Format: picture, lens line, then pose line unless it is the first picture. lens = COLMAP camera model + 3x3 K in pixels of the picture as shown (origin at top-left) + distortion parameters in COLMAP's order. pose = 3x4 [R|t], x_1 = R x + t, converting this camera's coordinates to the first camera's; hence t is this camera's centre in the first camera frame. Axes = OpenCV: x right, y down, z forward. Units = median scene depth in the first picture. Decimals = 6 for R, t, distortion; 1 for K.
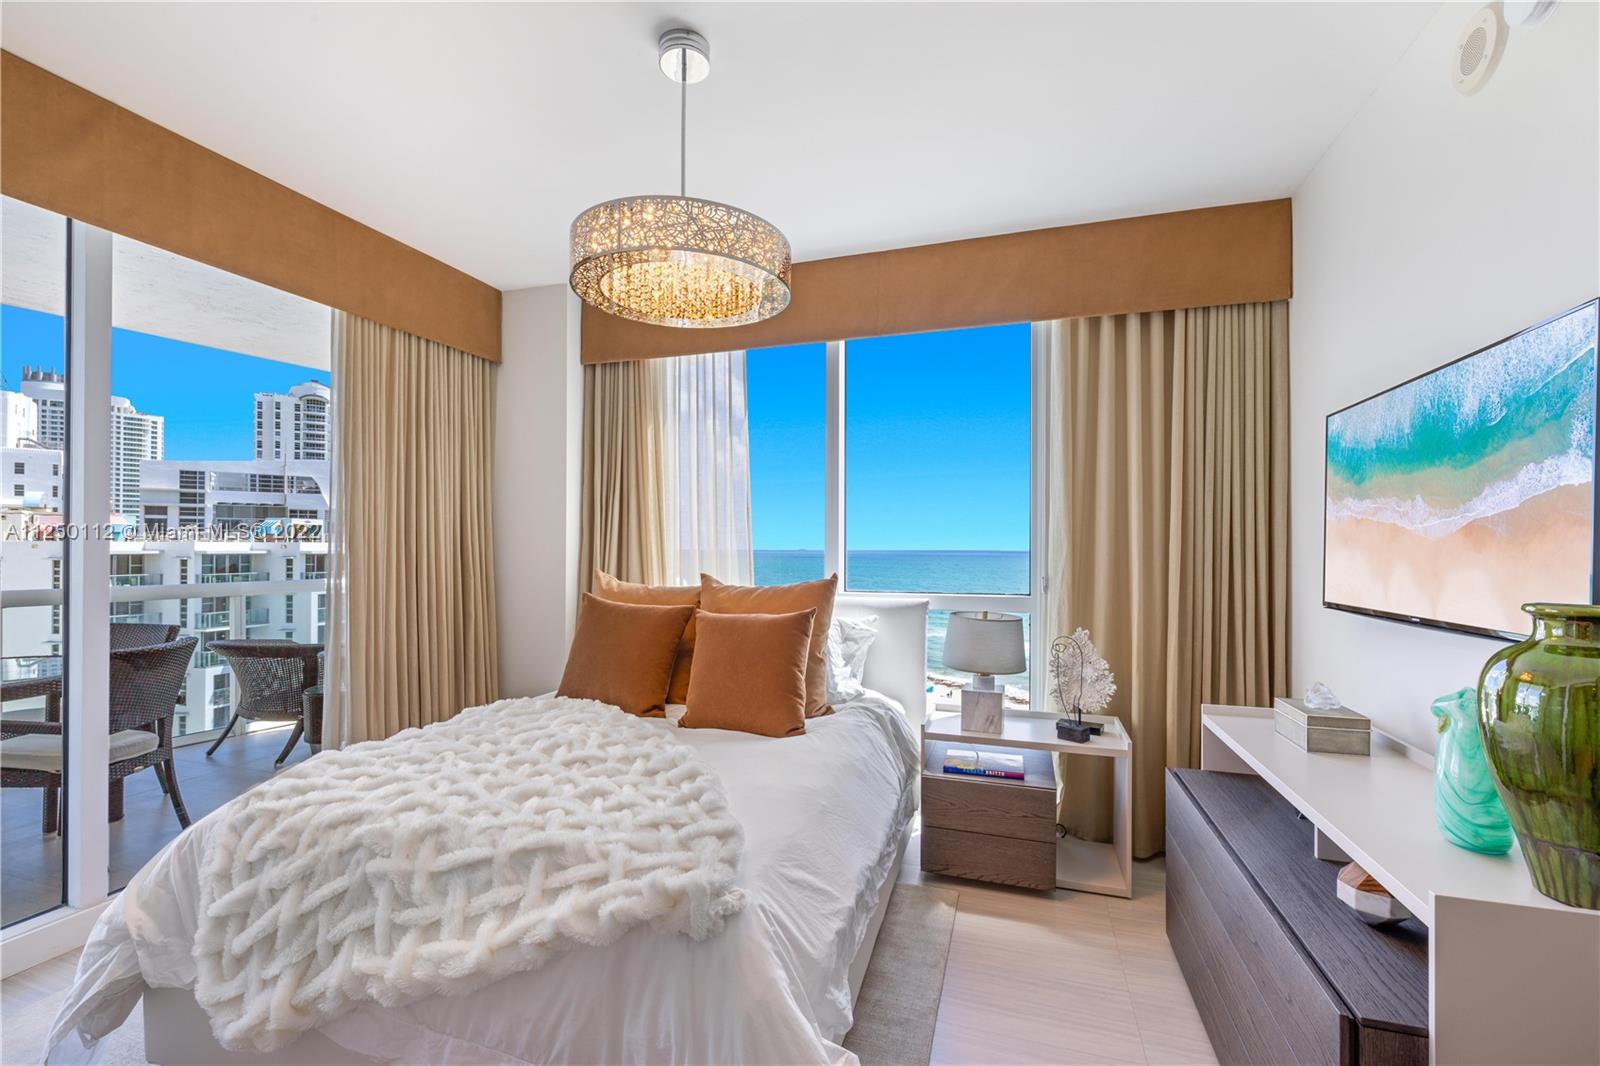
lens RADIAL K [[692.4, 0, 801.7], [0, 692.4, 546.9], [0, 0, 1]] dist [-0.000249, -0.000215]
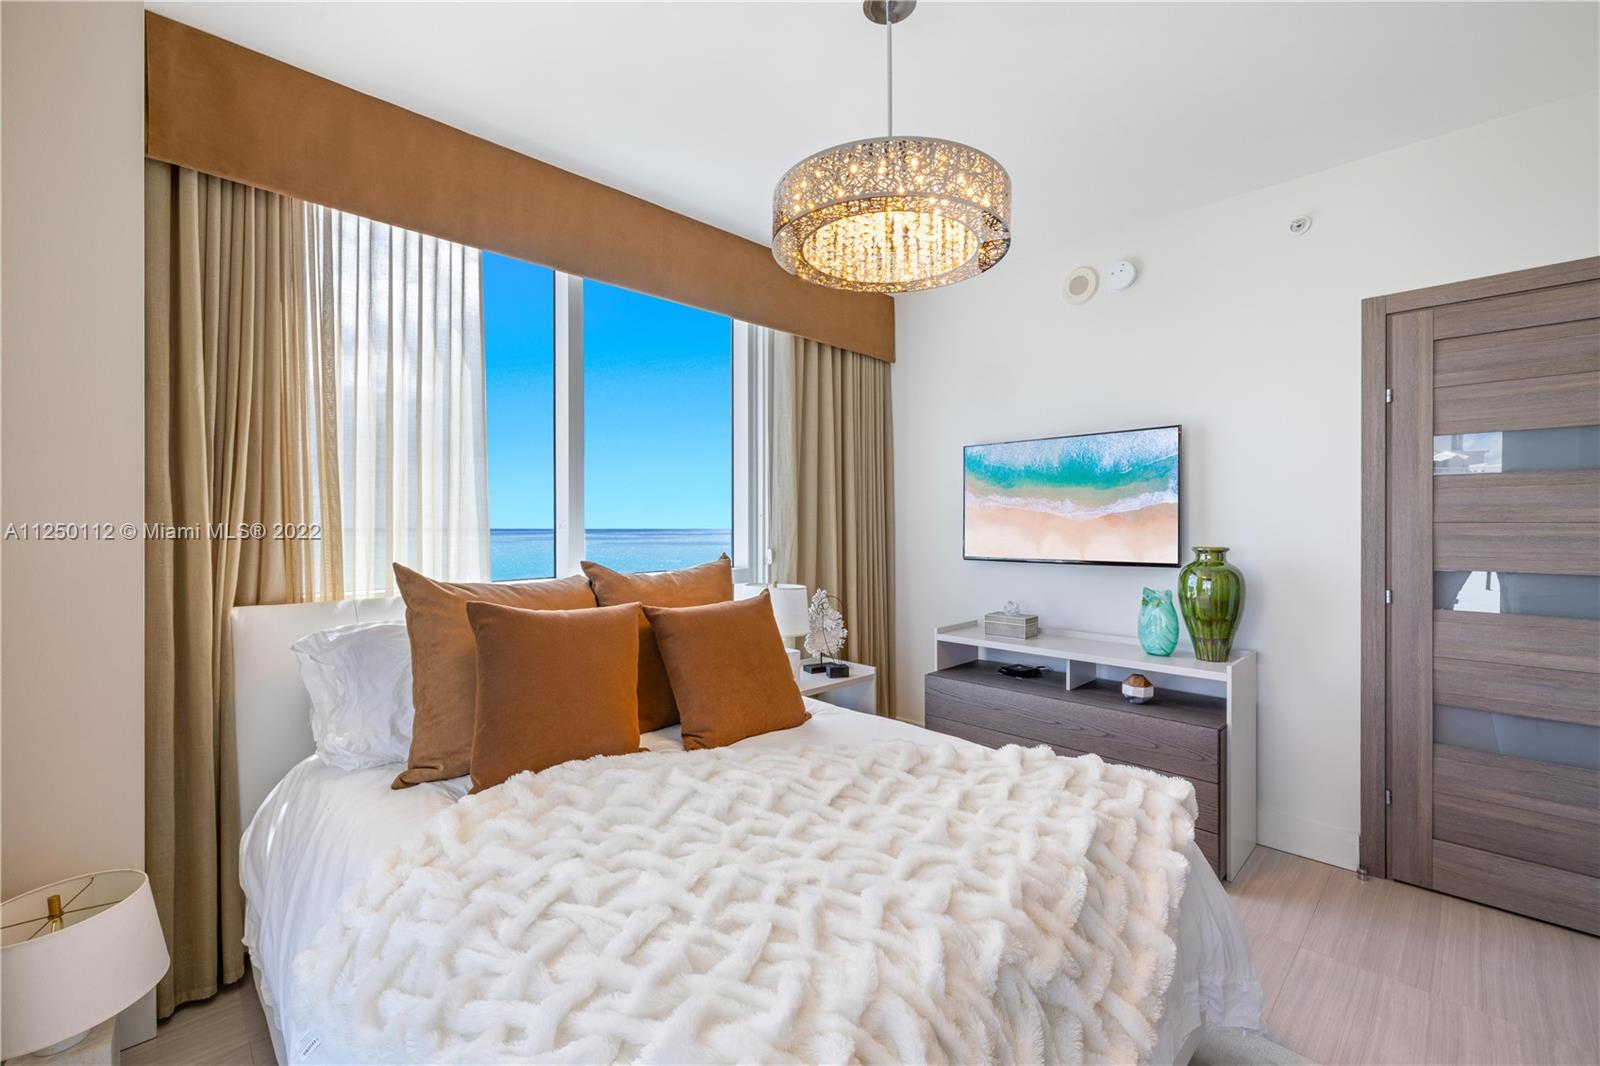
lens RADIAL K [[687.2, 0, 800.0], [0, 687.2, 533.0], [0, 0, 1]] dist [-0.016431, -0.000134]
pose [[0.441826, -0.017425, 0.896931, -0.922727], [-0.006303, 0.999726, 0.022527, -0.013116], [-0.897078, -0.015607, 0.441596, 0.614443]]
